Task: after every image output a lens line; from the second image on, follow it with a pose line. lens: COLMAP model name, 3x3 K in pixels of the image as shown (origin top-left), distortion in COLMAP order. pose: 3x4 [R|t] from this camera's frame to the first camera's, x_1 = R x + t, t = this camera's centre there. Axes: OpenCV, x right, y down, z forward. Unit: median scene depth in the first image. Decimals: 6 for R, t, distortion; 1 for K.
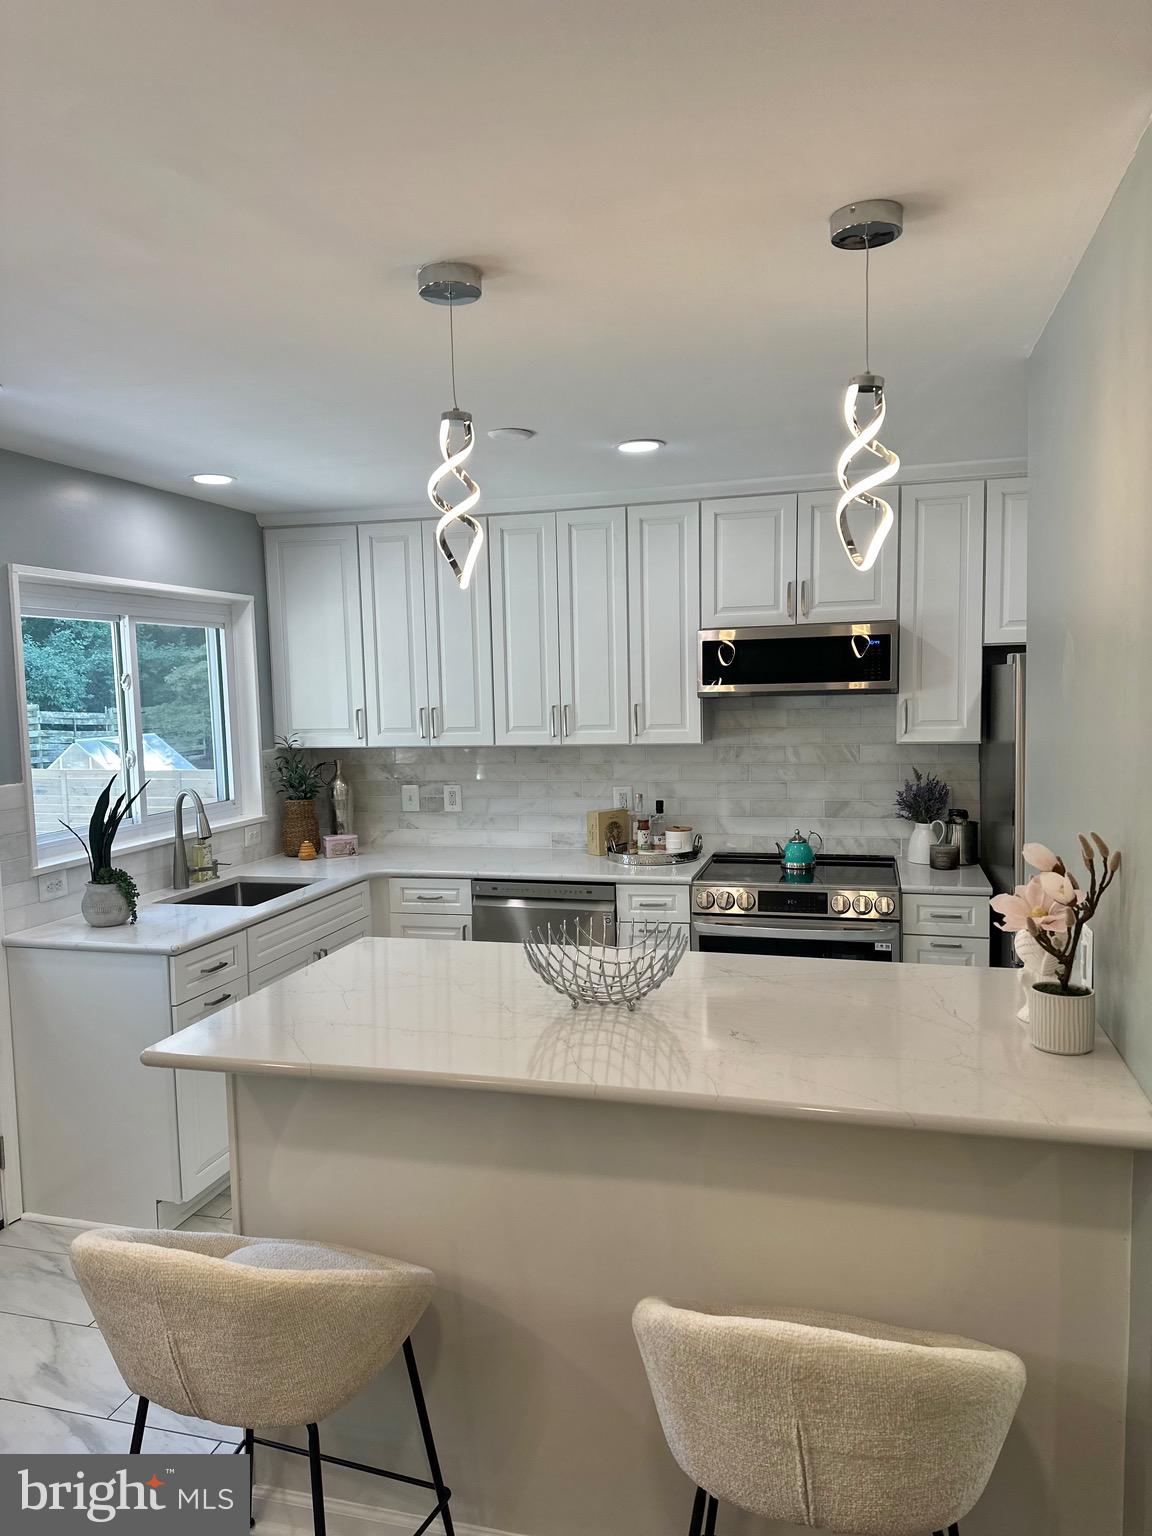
lens RADIAL K [[1062.0, 0, 563.2], [0, 1062.0, 761.3], [0, 0, 1]] dist [0.130263, -0.184426]
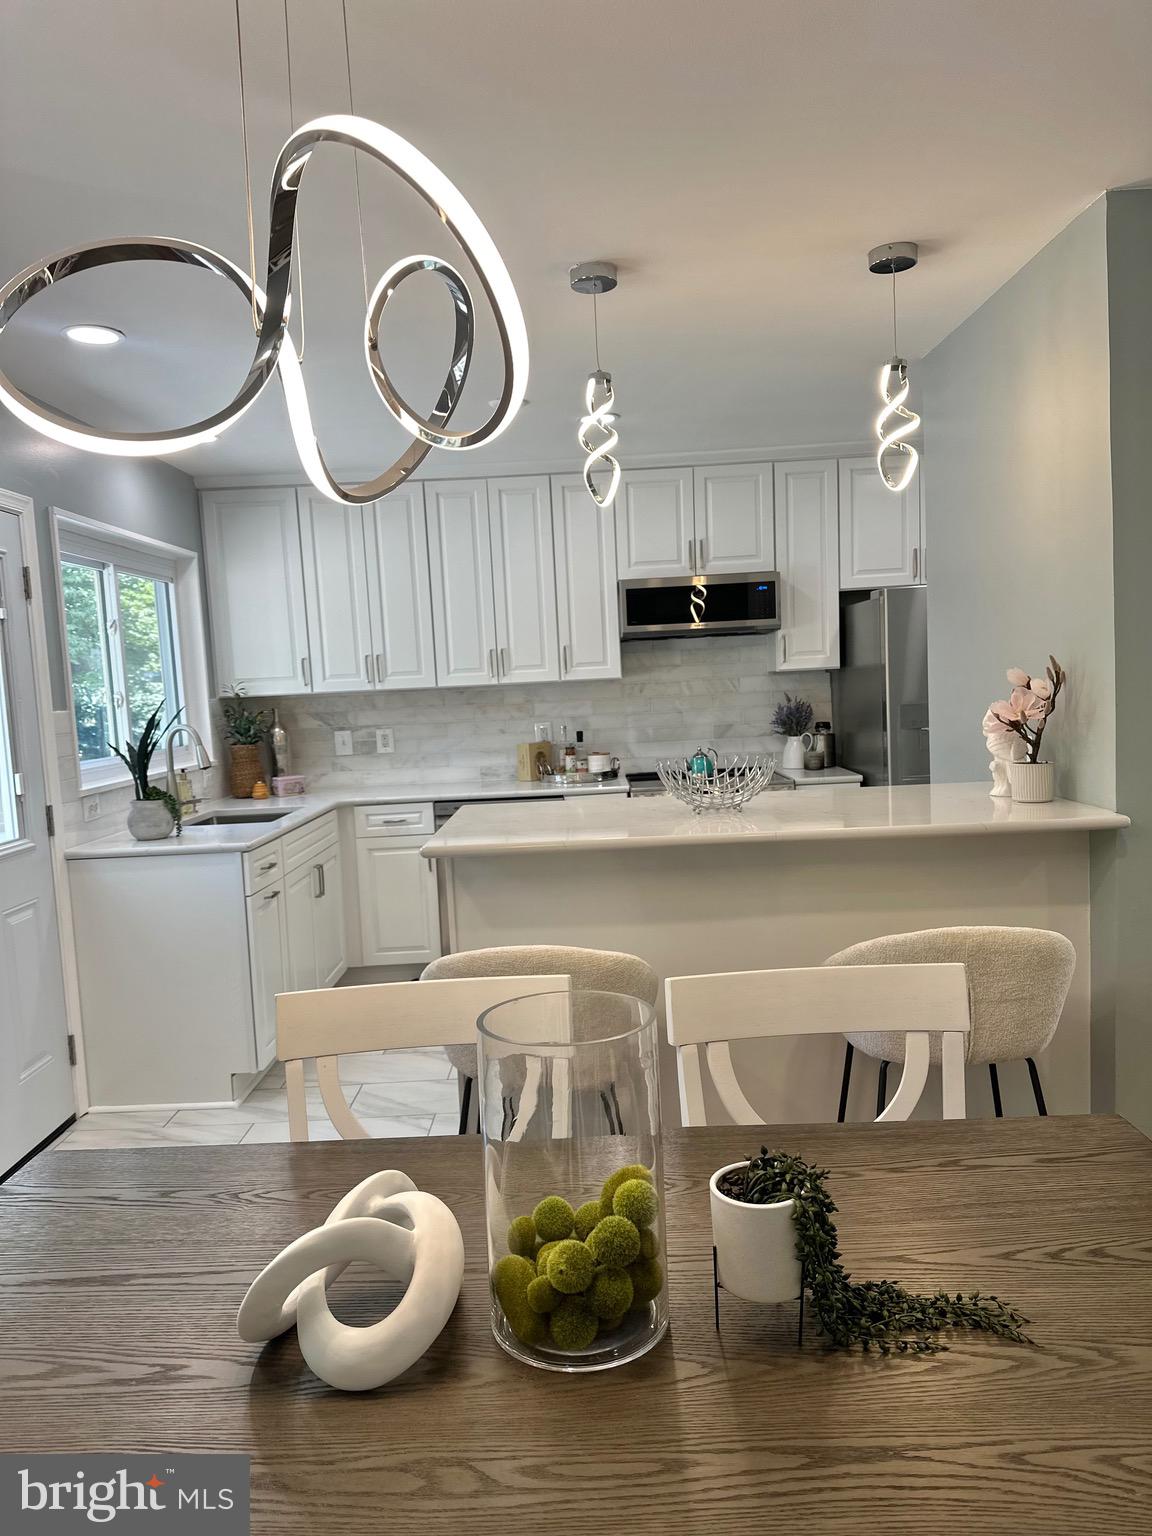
lens RADIAL K [[1078.6, 0, 576.0], [0, 1078.6, 768.0], [0, 0, 1]] dist [0.075968, -0.000914]
pose [[0.964838, -0.045066, 0.258953, -0.224368], [0.044580, 0.998976, 0.007751, 0.069181], [-0.259037, 0.004066, 0.965859, -0.140477]]
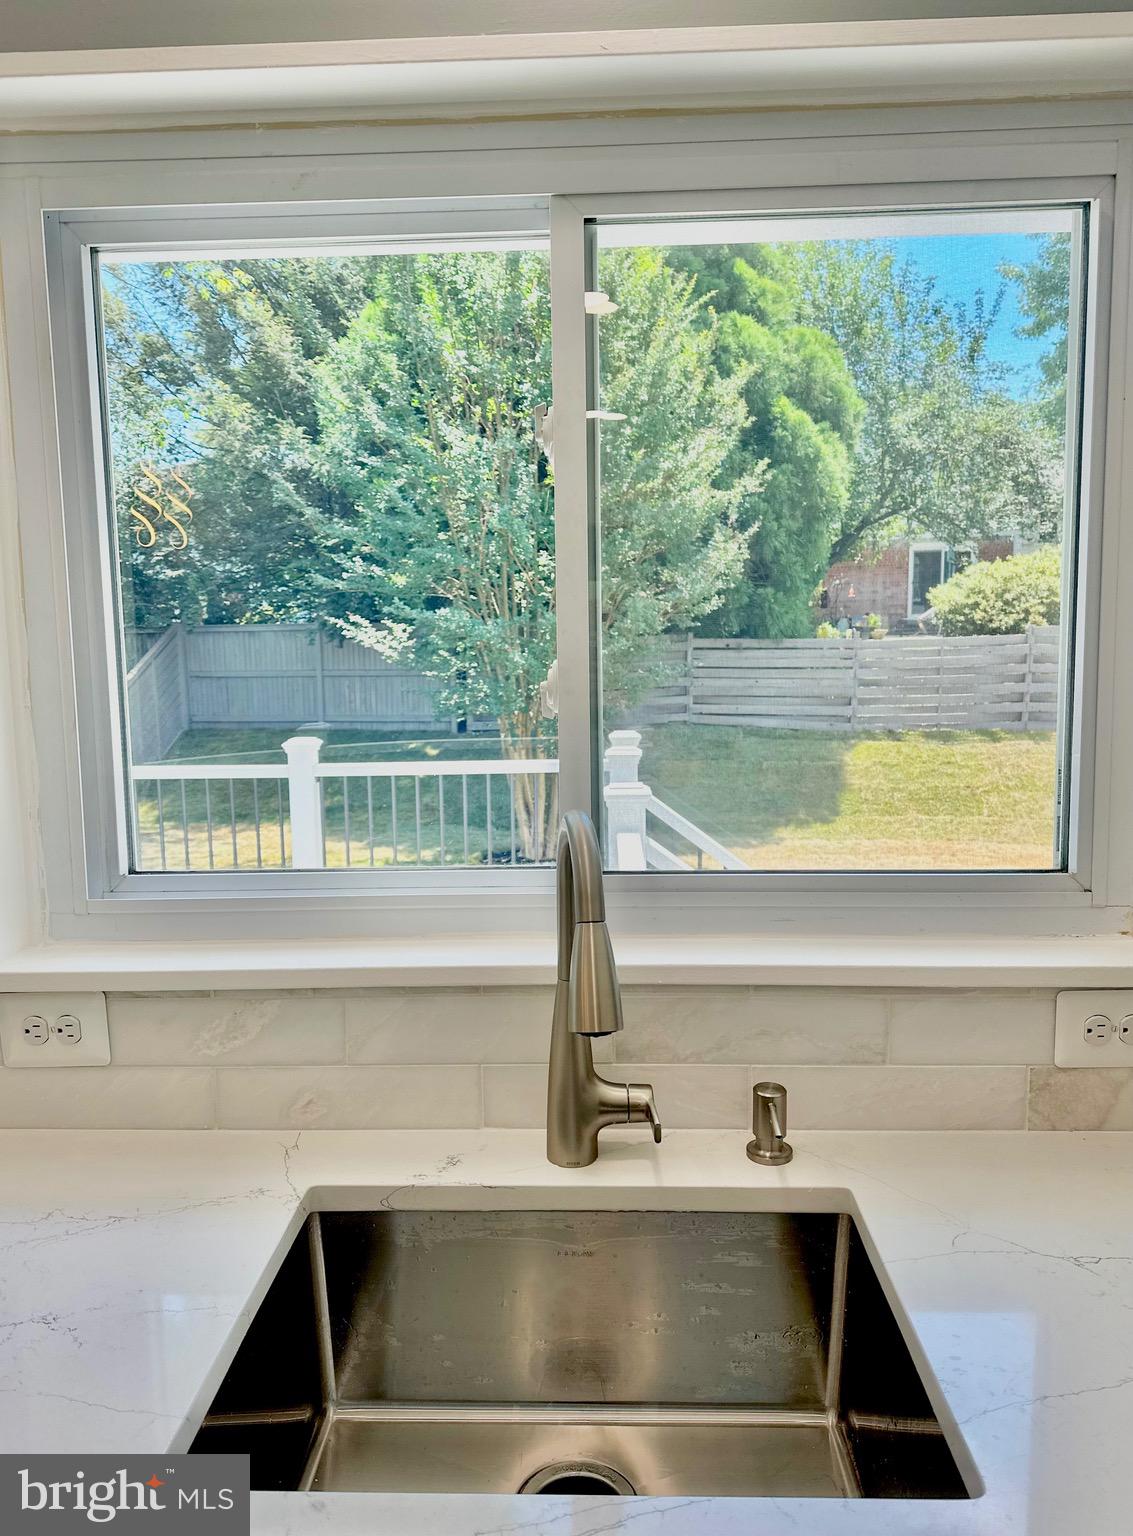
lens RADIAL K [[1050.9, 0, 566.5], [0, 1050.9, 768.0], [0, 0, 1]] dist [0.000486, 0.000096]
pose [[0.226395, 0.139186, -0.964040, -0.094112], [-0.054721, 0.989992, 0.130082, -0.016882], [0.972497, 0.023303, 0.231745, 0.848767]]
